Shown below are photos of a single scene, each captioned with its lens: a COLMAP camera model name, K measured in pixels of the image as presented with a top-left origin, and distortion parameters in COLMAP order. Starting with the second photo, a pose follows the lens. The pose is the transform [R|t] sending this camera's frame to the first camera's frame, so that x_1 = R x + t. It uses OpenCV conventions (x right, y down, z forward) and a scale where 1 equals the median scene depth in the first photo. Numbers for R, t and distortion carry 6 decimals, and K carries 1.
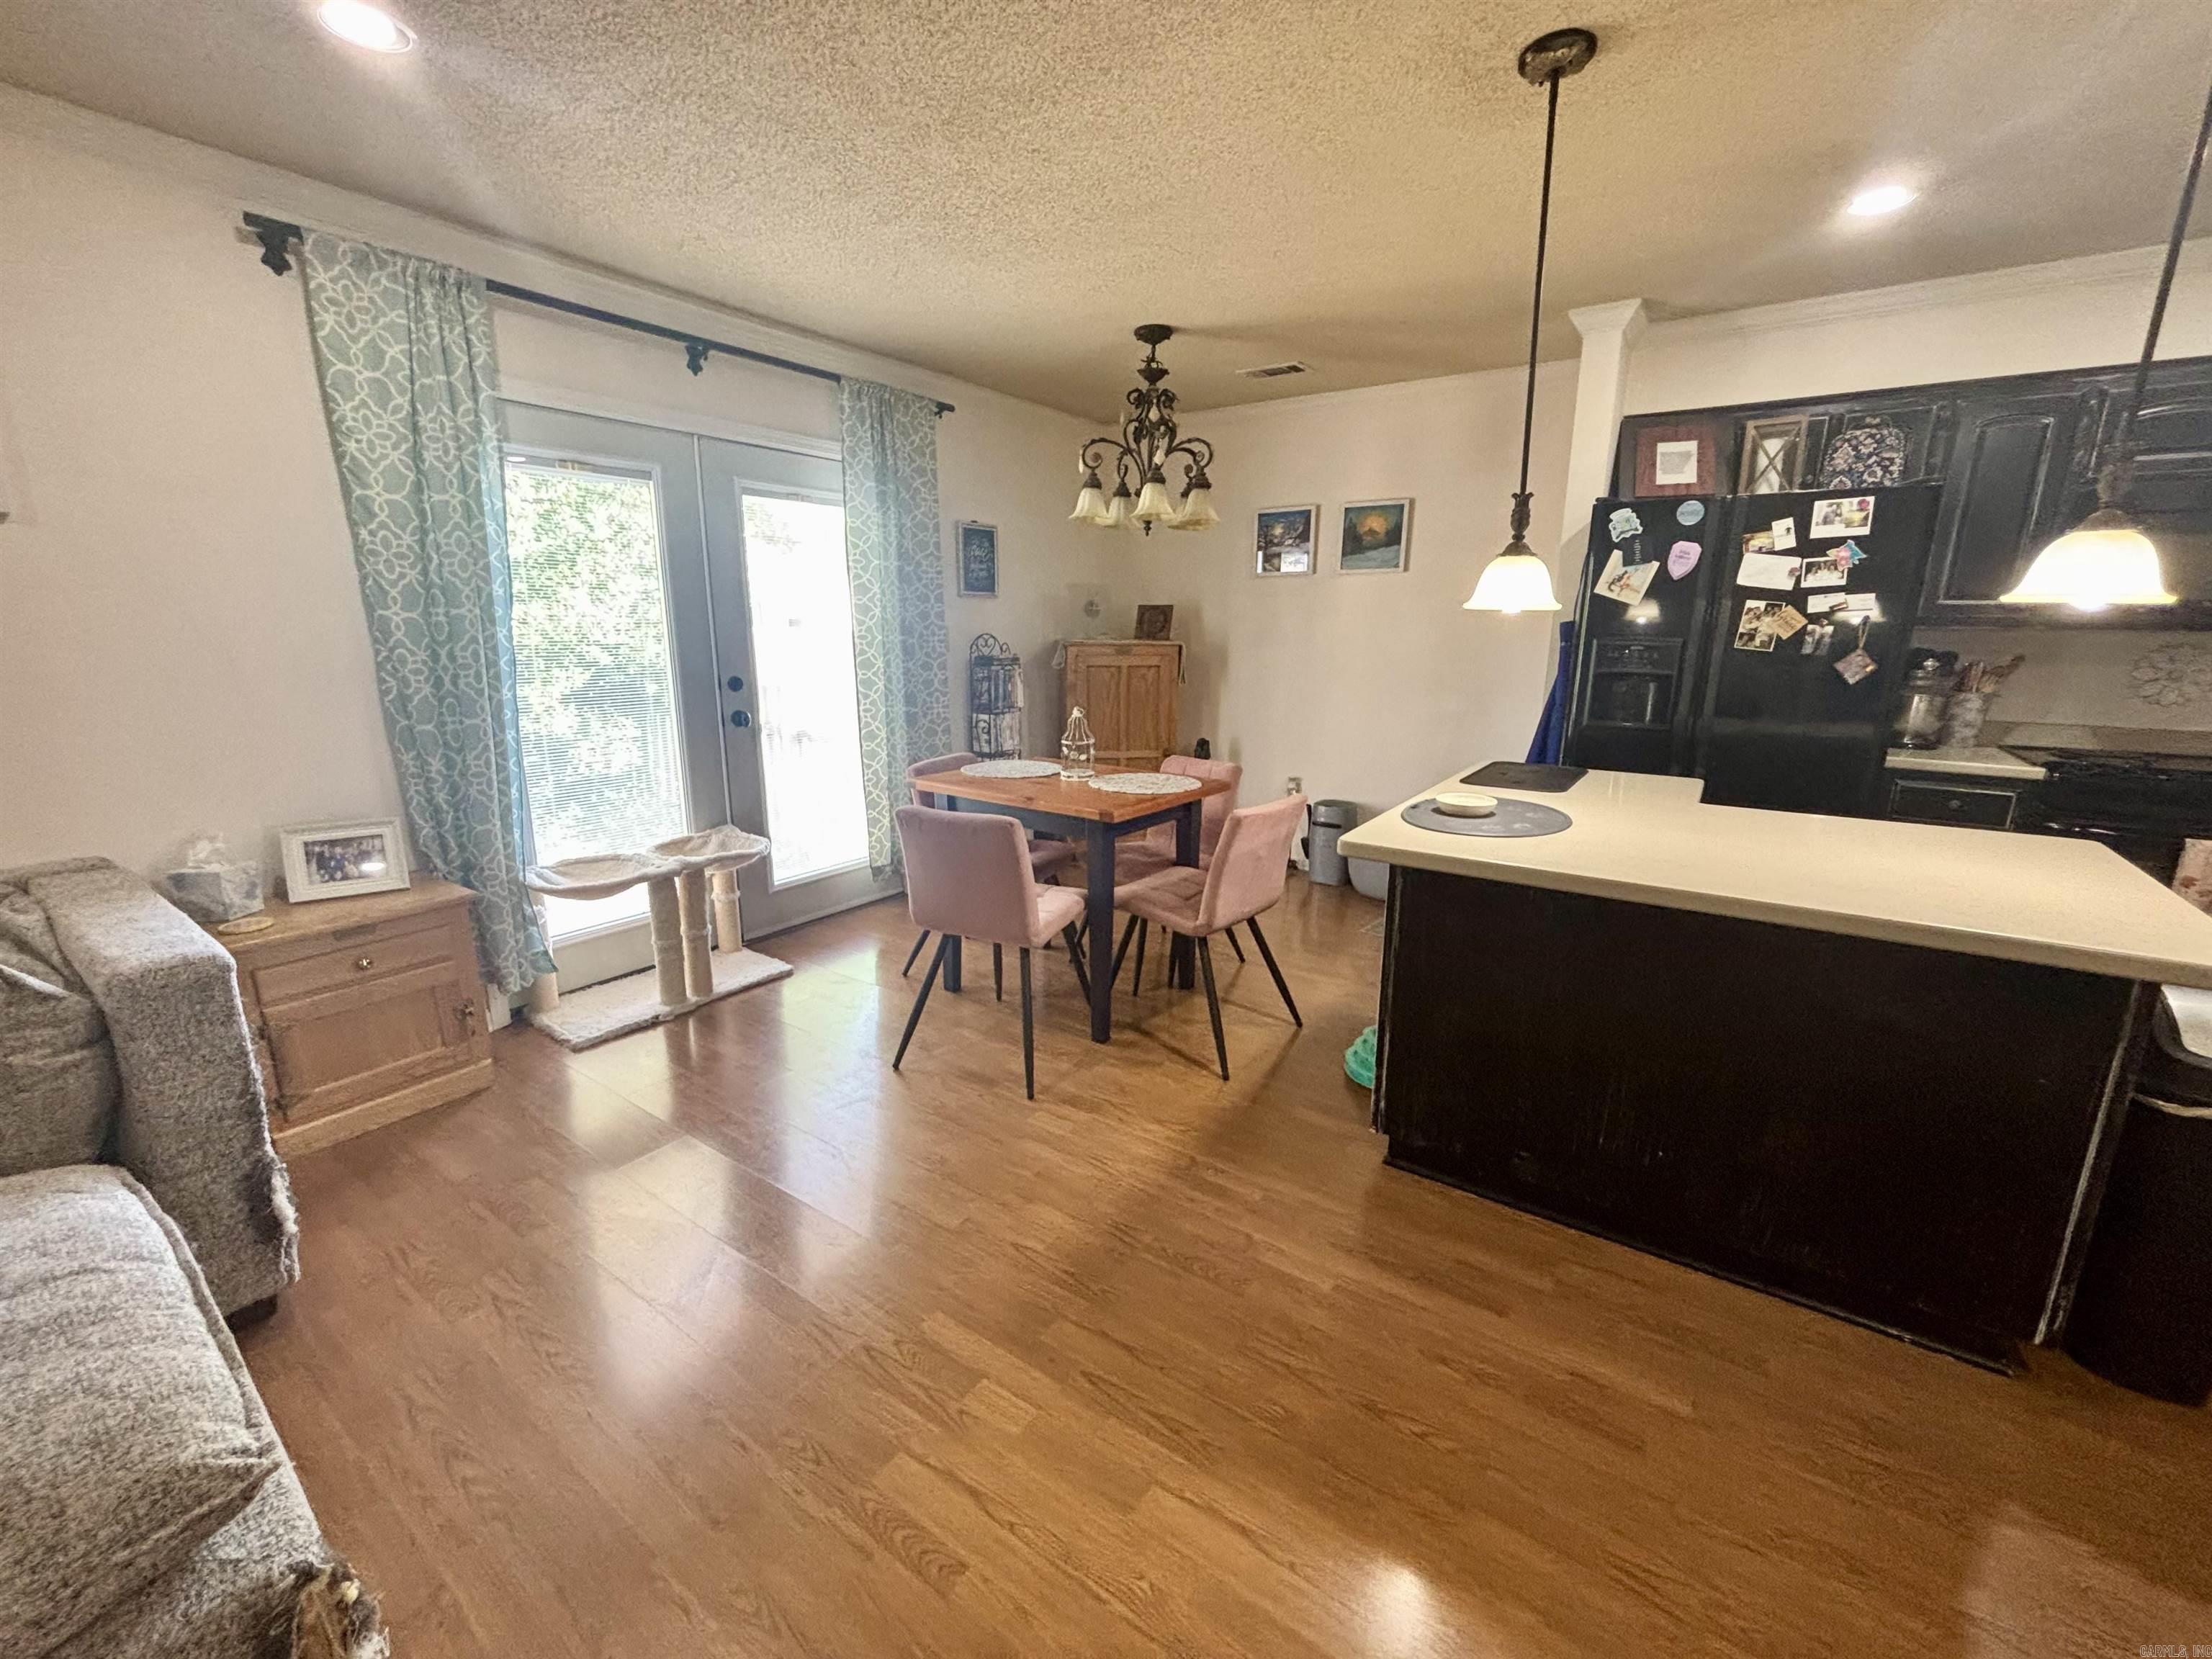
lens RADIAL K [[895.8, 0, 1105.8], [0, 895.8, 831.9], [0, 0, 1]] dist [-0.001079, 0.000000]
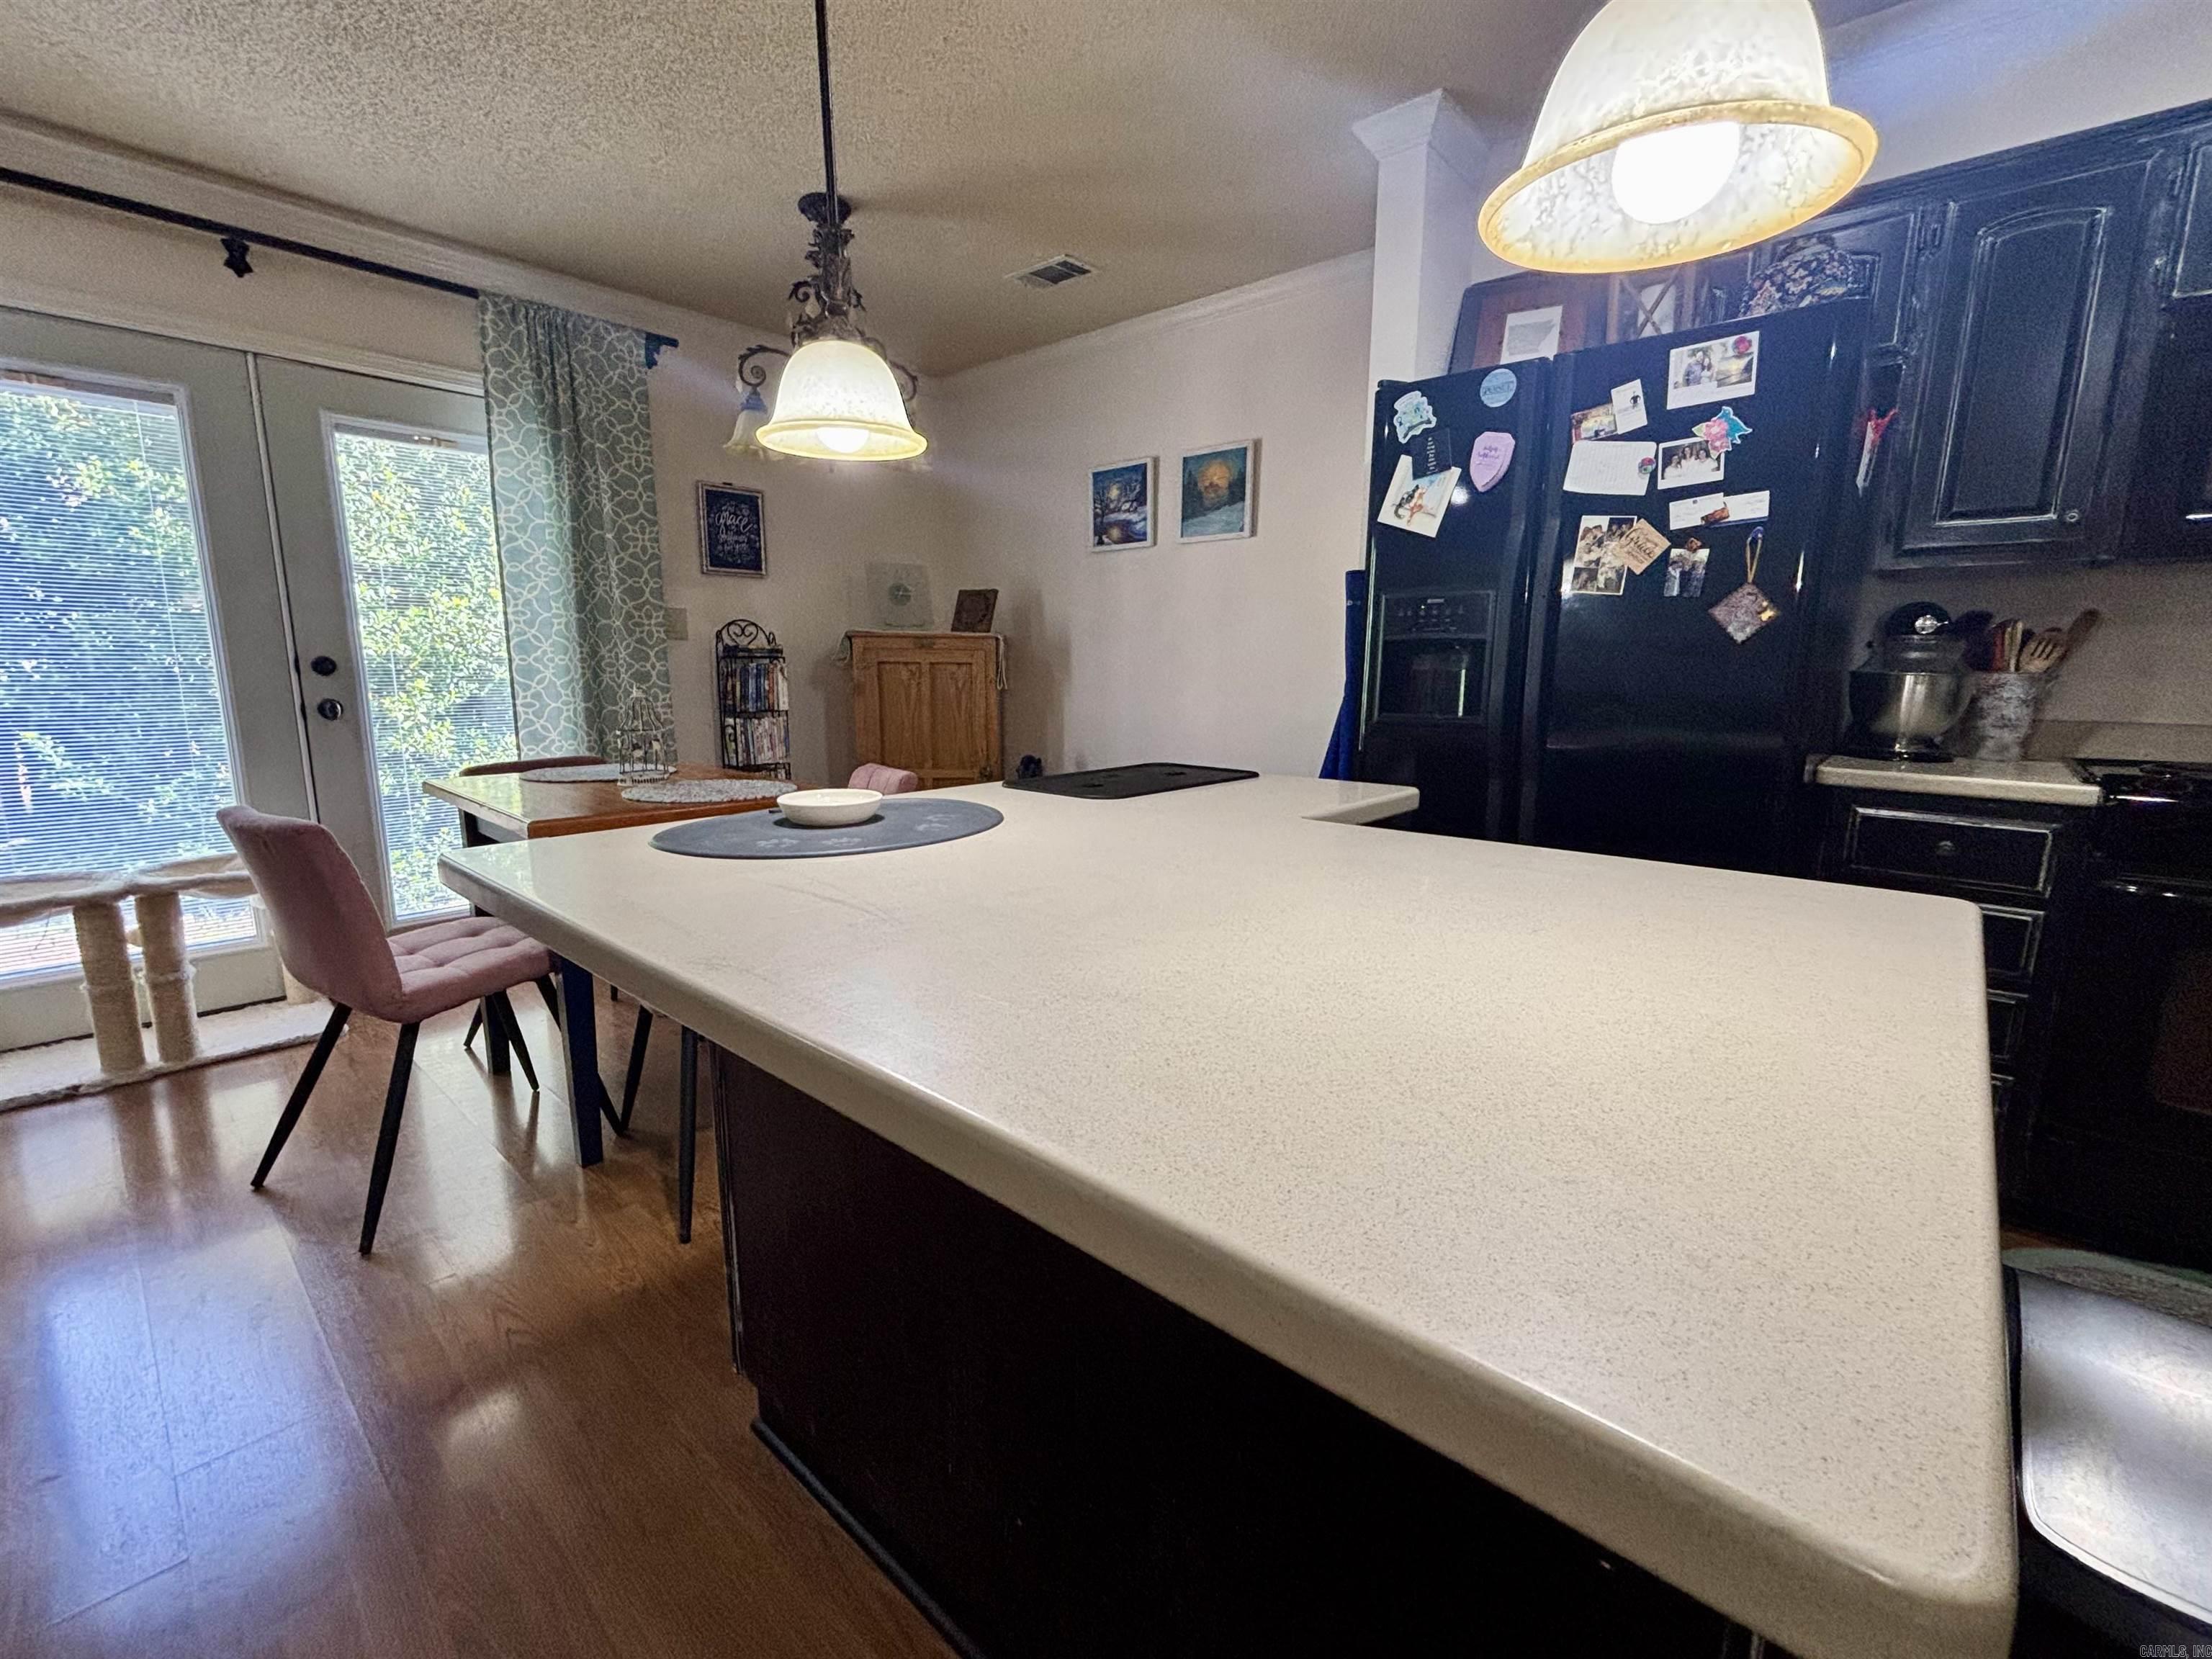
lens RADIAL K [[943.6, 0, 1107.1], [0, 943.6, 827.7], [0, 0, 1]] dist [-0.003474, 0.001068]
pose [[0.992717, 0.022547, -0.118344, 0.448660], [-0.029508, 0.997915, -0.057402, 0.008192], [0.116803, 0.060476, 0.991312, 0.301836]]
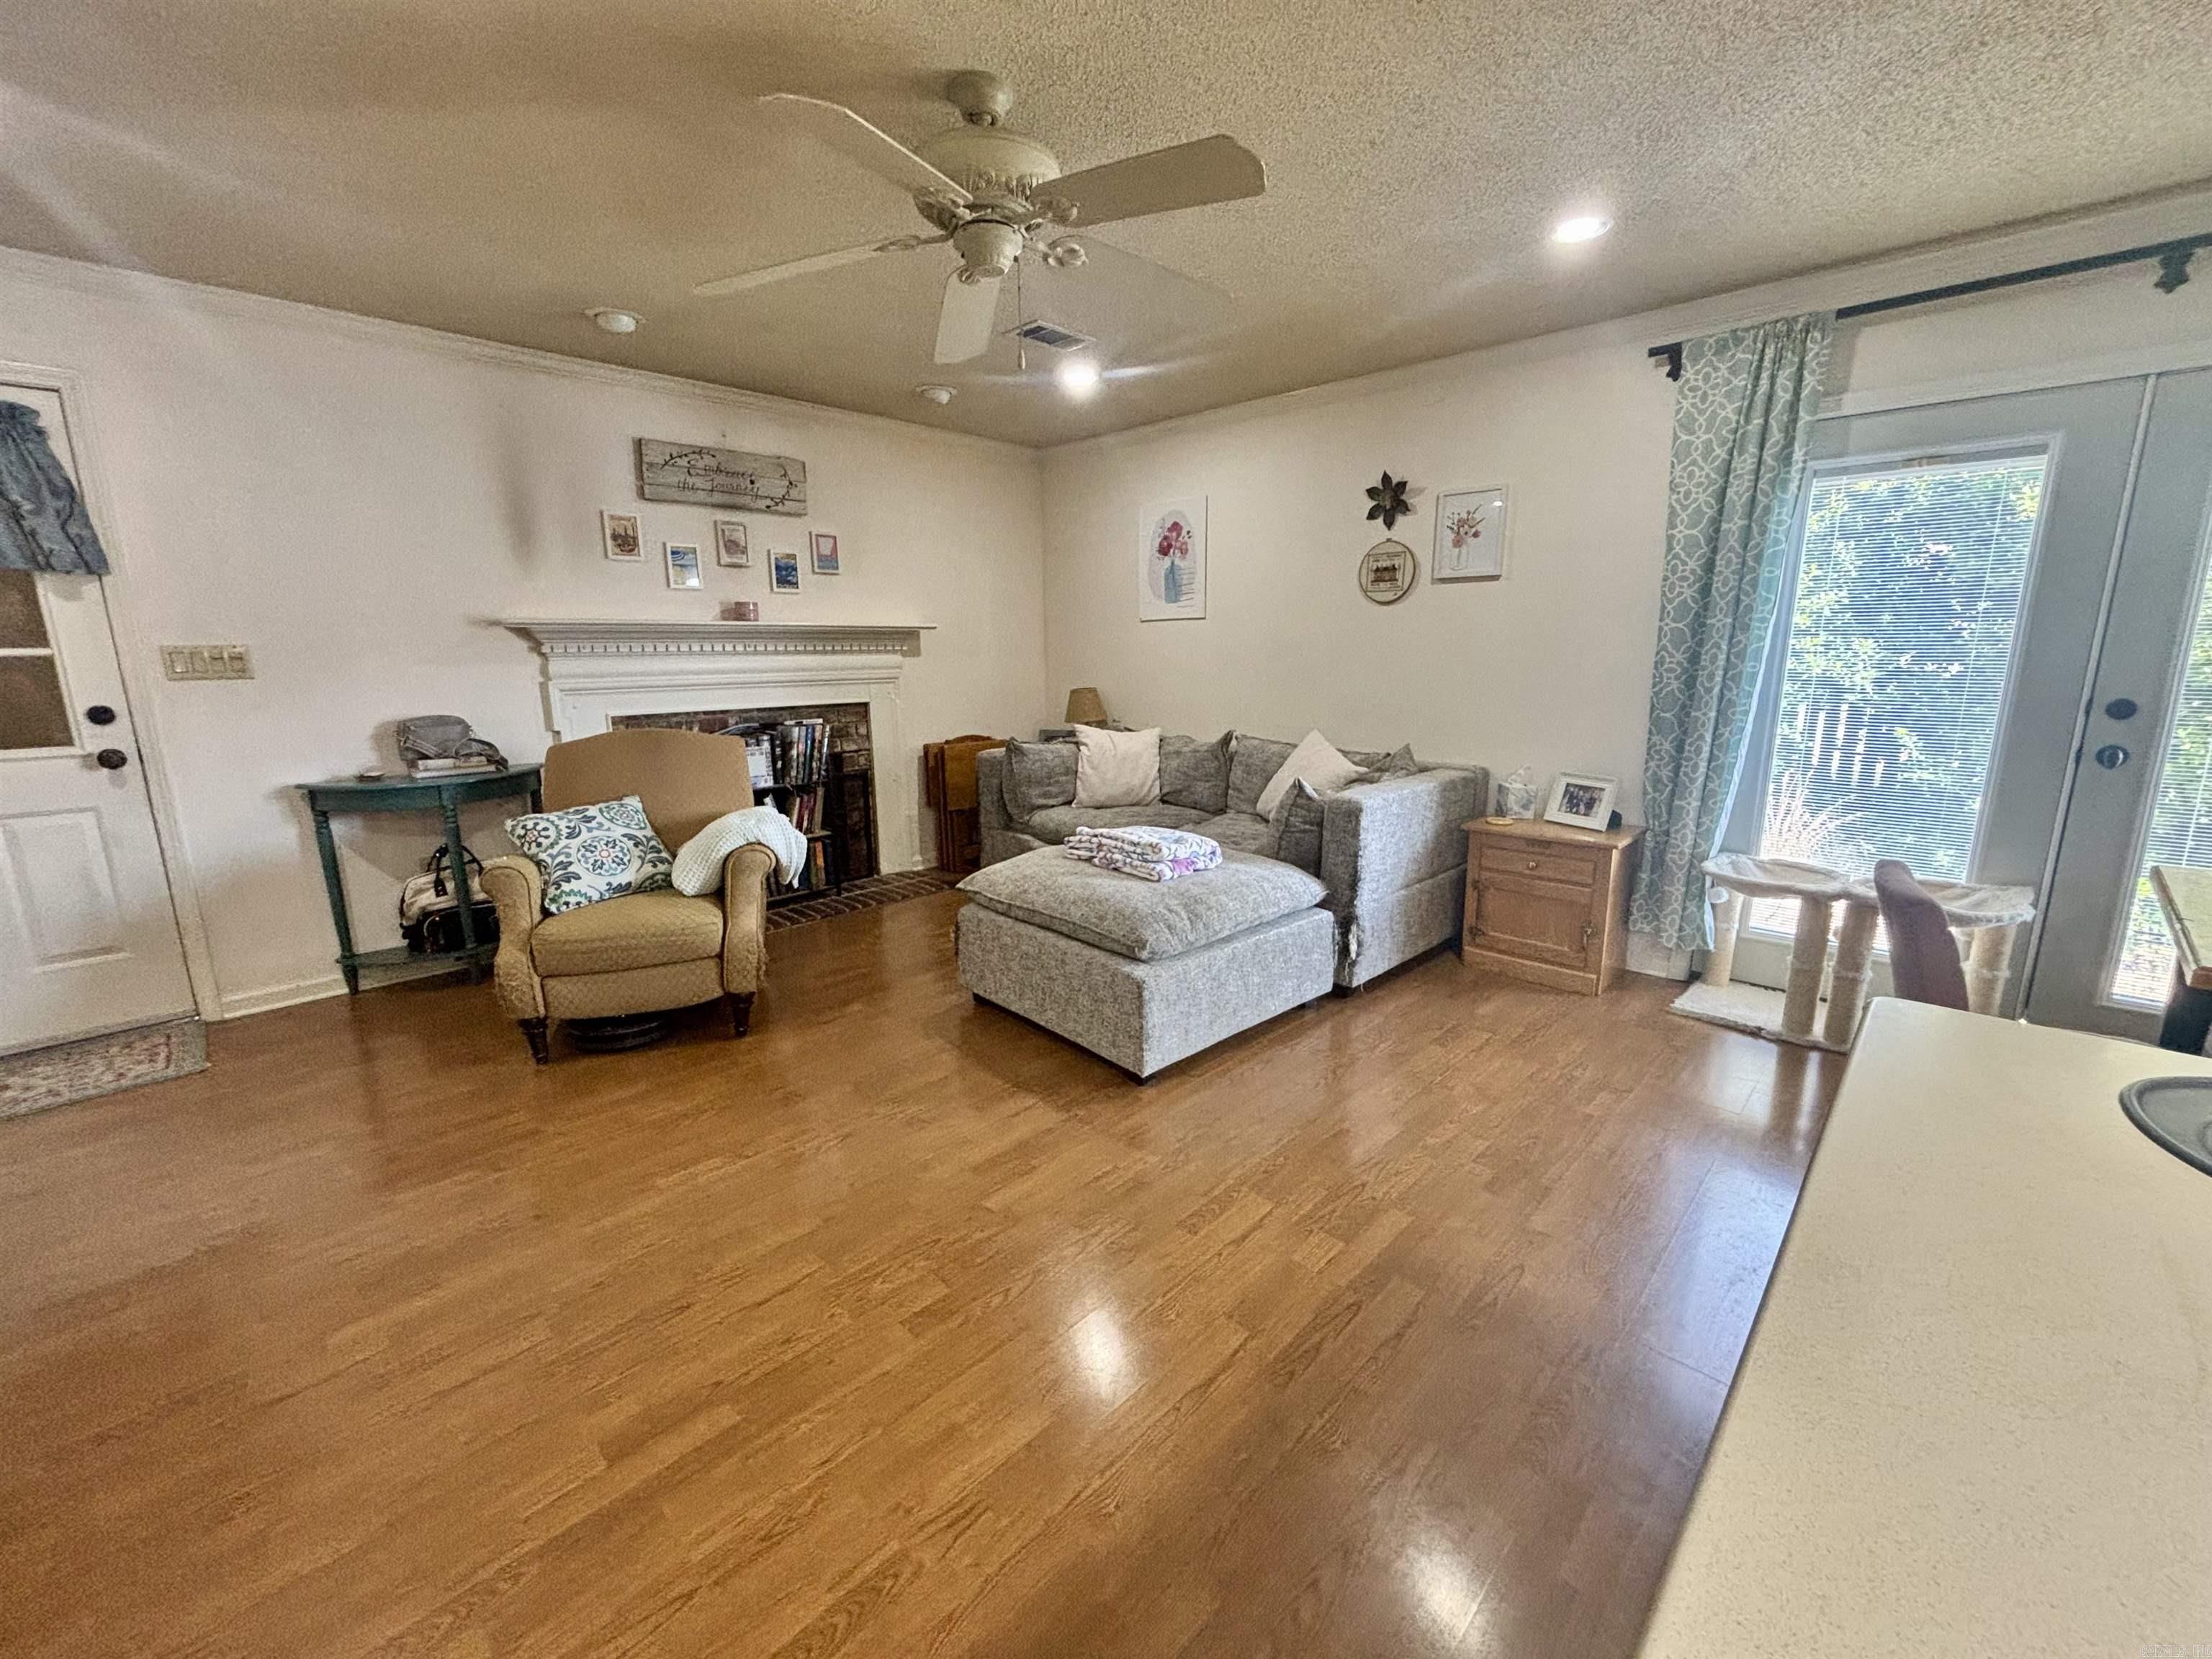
lens RADIAL K [[895.8, 0, 1102.6], [0, 895.8, 826.7], [0, 0, 1]] dist [-0.001079, 0.000000]
pose [[-0.163406, 0.191803, -0.967734, 0.519628], [-0.218975, 0.949400, 0.225144, -0.066133], [0.961950, 0.248699, -0.113137, 0.363050]]
